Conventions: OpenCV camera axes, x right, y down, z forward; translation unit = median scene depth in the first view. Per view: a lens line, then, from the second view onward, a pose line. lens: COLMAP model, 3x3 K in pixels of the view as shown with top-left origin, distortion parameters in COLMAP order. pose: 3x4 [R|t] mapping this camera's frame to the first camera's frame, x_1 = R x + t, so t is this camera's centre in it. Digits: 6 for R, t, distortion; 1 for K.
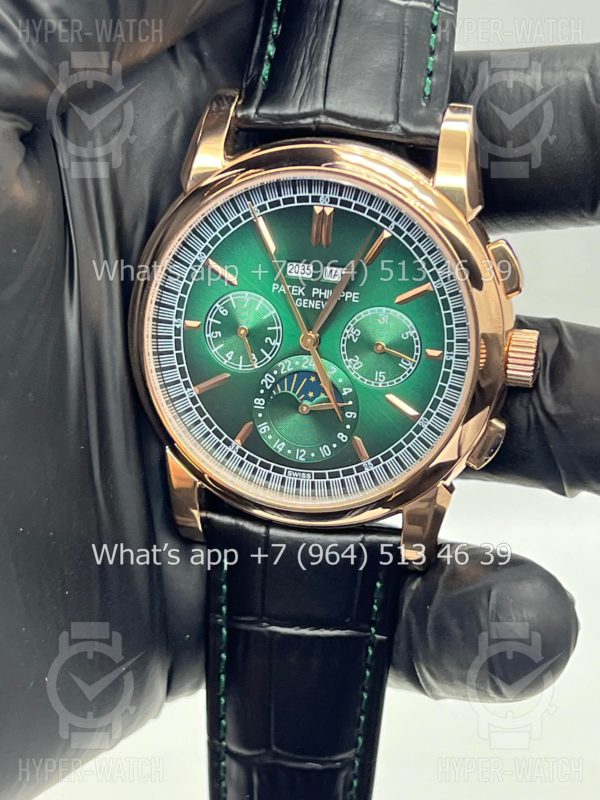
lens RADIAL K [[1869.2, 0, 284.4], [0, 1869.2, 408.7], [0, 0, 1]] dist [0.152194, 0.000000]
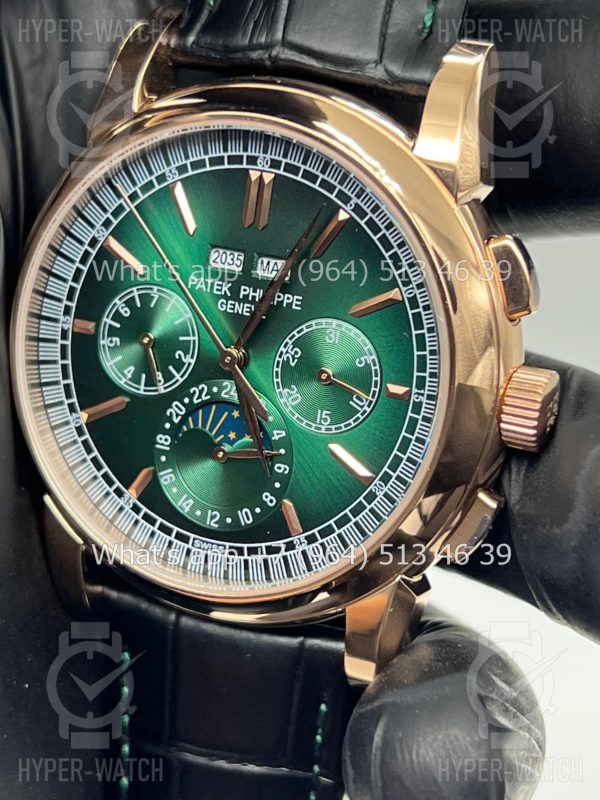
lens RADIAL K [[1869.2, 0, 300.5], [0, 1869.2, 401.6], [0, 0, 1]] dist [0.152194, 0.000000]
pose [[0.983160, 0.081473, -0.163577, 0.155609], [-0.087567, 0.995695, -0.030382, -0.001054], [0.160398, 0.044194, 0.986063, 0.302307]]
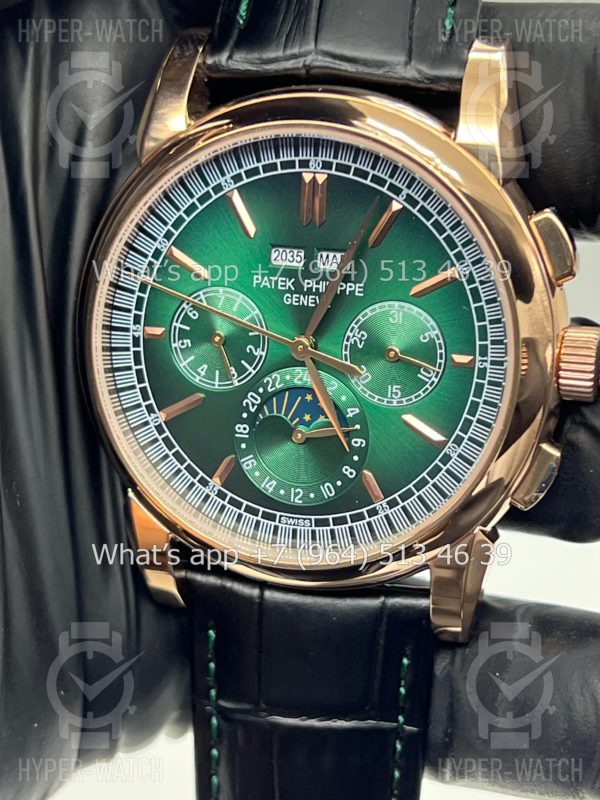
lens RADIAL K [[1869.2, 0, 299.1], [0, 1869.2, 417.2], [0, 0, 1]] dist [0.152194, 0.000000]
pose [[0.997859, -0.024036, -0.060823, 0.058099], [0.022955, 0.999567, -0.018400, 0.006445], [0.061239, 0.016964, 0.997979, 0.227435]]
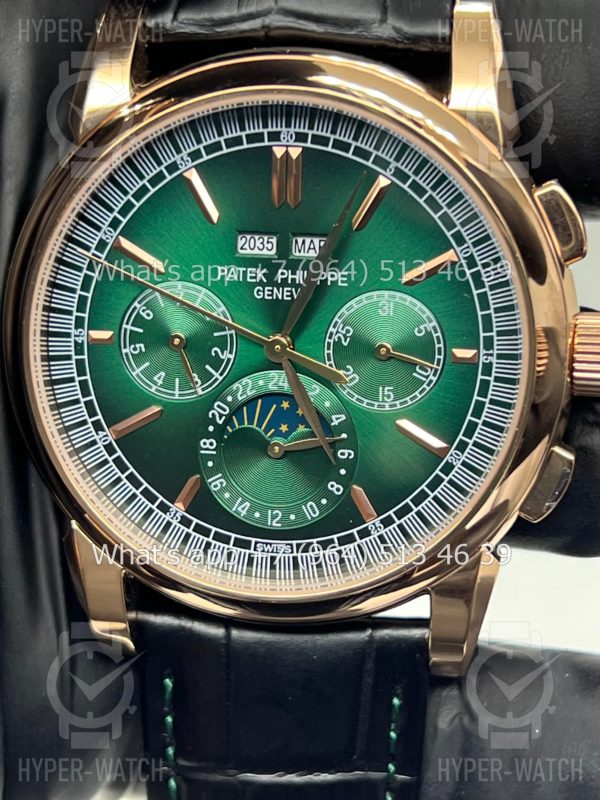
lens RADIAL K [[1869.2, 0, 301.9], [0, 1869.2, 403.7], [0, 0, 1]] dist [0.152194, 0.000000]
pose [[0.995111, -0.063984, 0.075235, -0.029681], [0.066720, 0.997177, -0.034443, 0.007357], [-0.072819, 0.039294, 0.996571, 0.327420]]
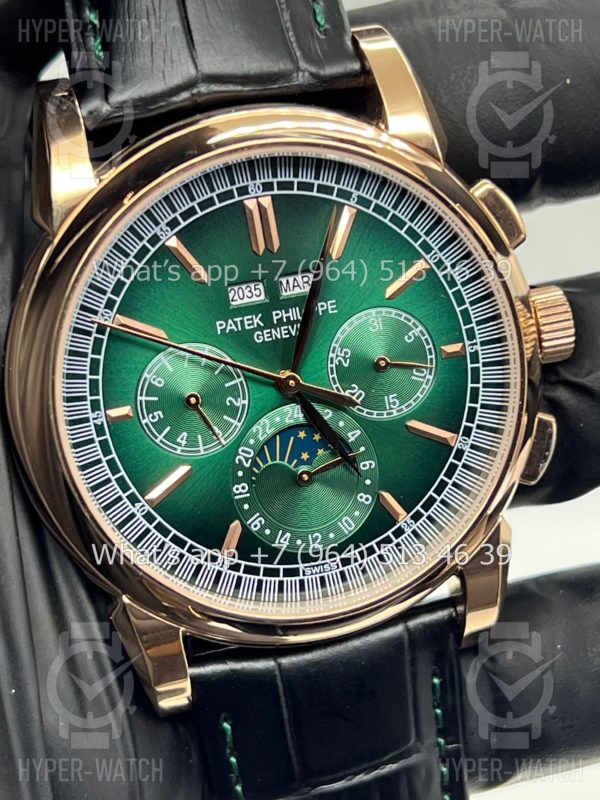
lens RADIAL K [[1869.2, 0, 295.1], [0, 1869.2, 397.6], [0, 0, 1]] dist [0.152194, 0.000000]
pose [[0.880879, -0.288796, 0.375031, -0.252967], [0.313555, 0.949556, -0.005268, -0.026410], [-0.354591, 0.122233, 0.926997, 0.333195]]
